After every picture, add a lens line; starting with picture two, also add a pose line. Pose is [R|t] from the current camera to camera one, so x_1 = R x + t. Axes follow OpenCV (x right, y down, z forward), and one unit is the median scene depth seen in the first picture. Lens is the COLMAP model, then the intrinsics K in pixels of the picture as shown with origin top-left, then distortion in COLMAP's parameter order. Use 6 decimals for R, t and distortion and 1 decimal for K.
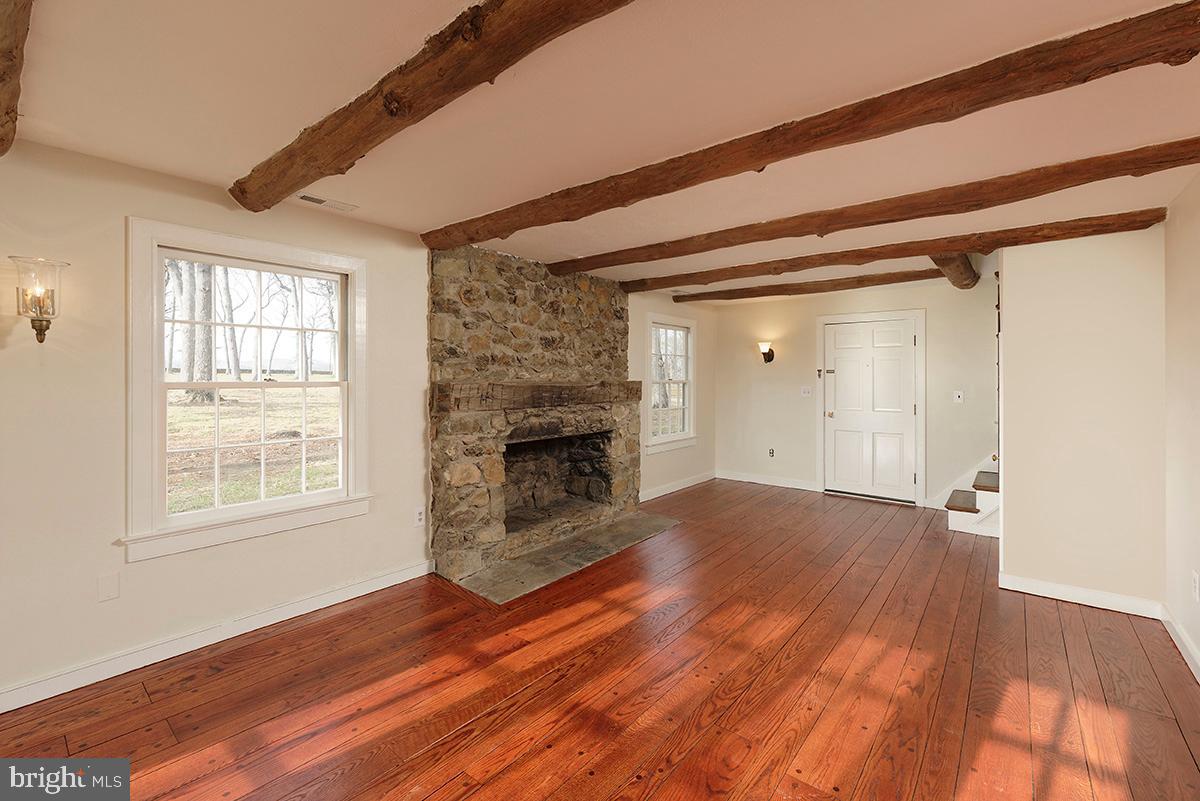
lens RADIAL K [[506.7, 0, 599.8], [0, 506.7, 396.5], [0, 0, 1]] dist [0.000365, 0.000038]
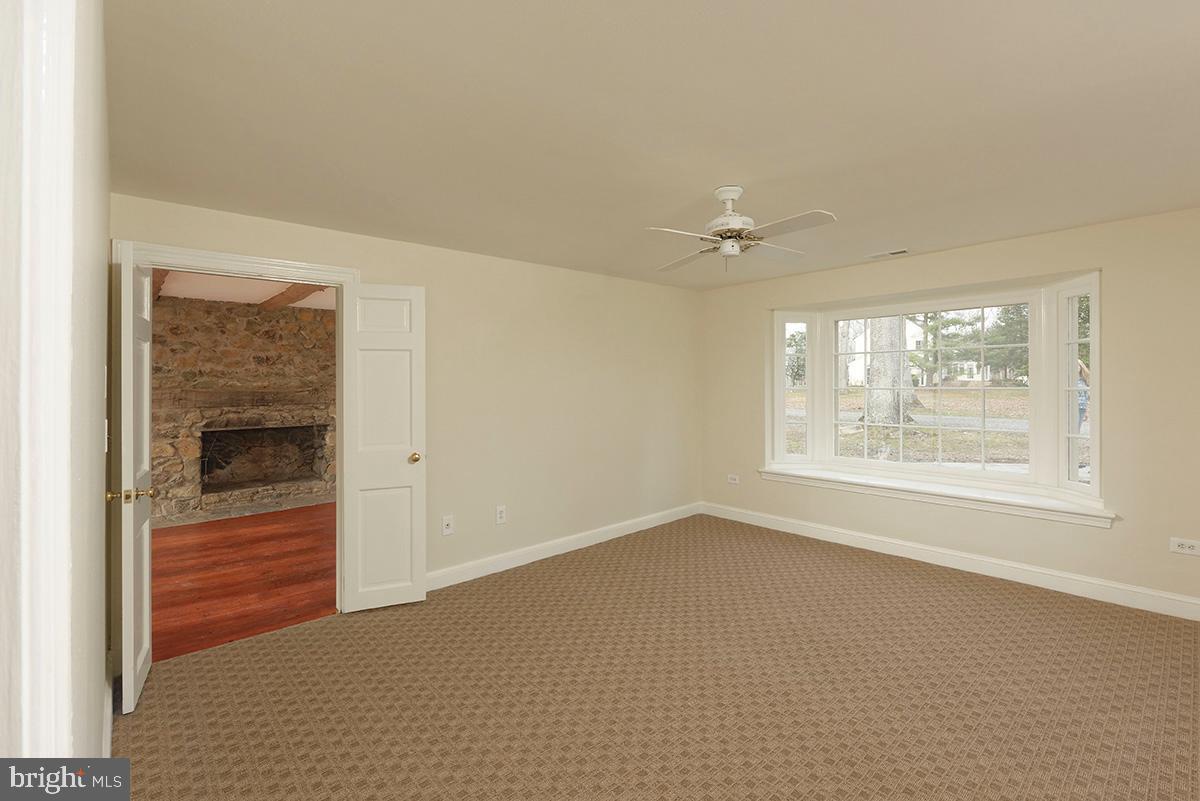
lens RADIAL K [[540.4, 0, 600.4], [0, 540.4, 394.7], [0, 0, 1]] dist [0.000494, 0.000030]
pose [[0.987362, 0.000157, -0.158480, 1.121478], [-0.002020, 0.999931, -0.011597, 0.003589], [0.158467, 0.011770, 0.987294, -0.336115]]
